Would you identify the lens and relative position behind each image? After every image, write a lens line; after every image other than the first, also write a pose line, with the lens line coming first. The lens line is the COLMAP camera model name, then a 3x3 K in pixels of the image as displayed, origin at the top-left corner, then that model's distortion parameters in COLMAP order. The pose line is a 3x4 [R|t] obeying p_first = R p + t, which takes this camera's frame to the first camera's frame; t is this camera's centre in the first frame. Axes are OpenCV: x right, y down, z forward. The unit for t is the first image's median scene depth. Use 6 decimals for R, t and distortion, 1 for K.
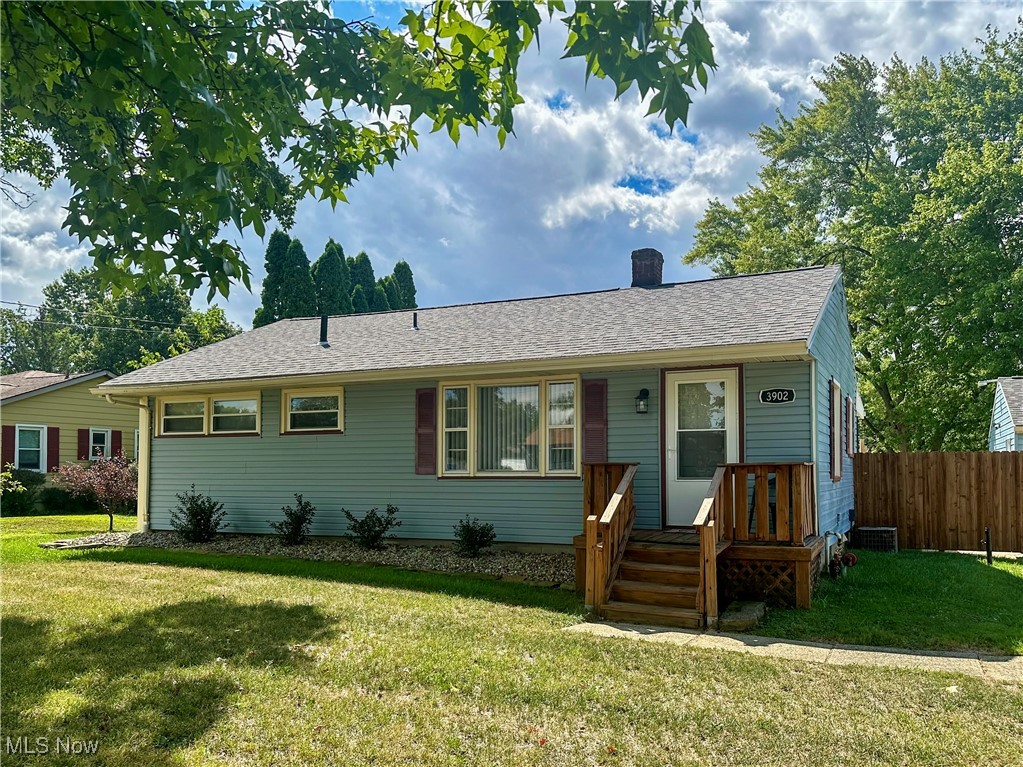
lens RADIAL K [[805.3, 0, 512.8], [0, 805.3, 411.9], [0, 0, 1]] dist [0.147652, -0.301061]
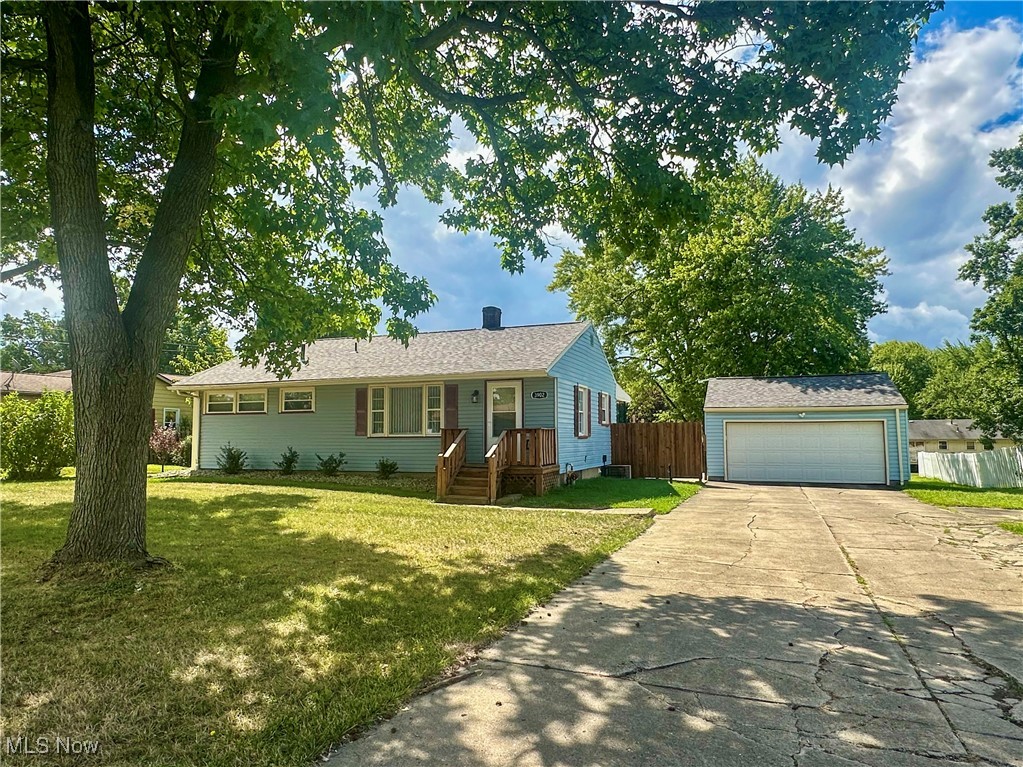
lens RADIAL K [[573.0, 0, 469.9], [0, 573.0, 384.3], [0, 0, 1]] dist [0.001941, 0.000119]
pose [[0.997152, 0.003357, 0.075344, 0.040178], [-0.001929, 0.999817, -0.019019, -0.014845], [-0.075394, 0.018820, 0.996976, -0.314676]]
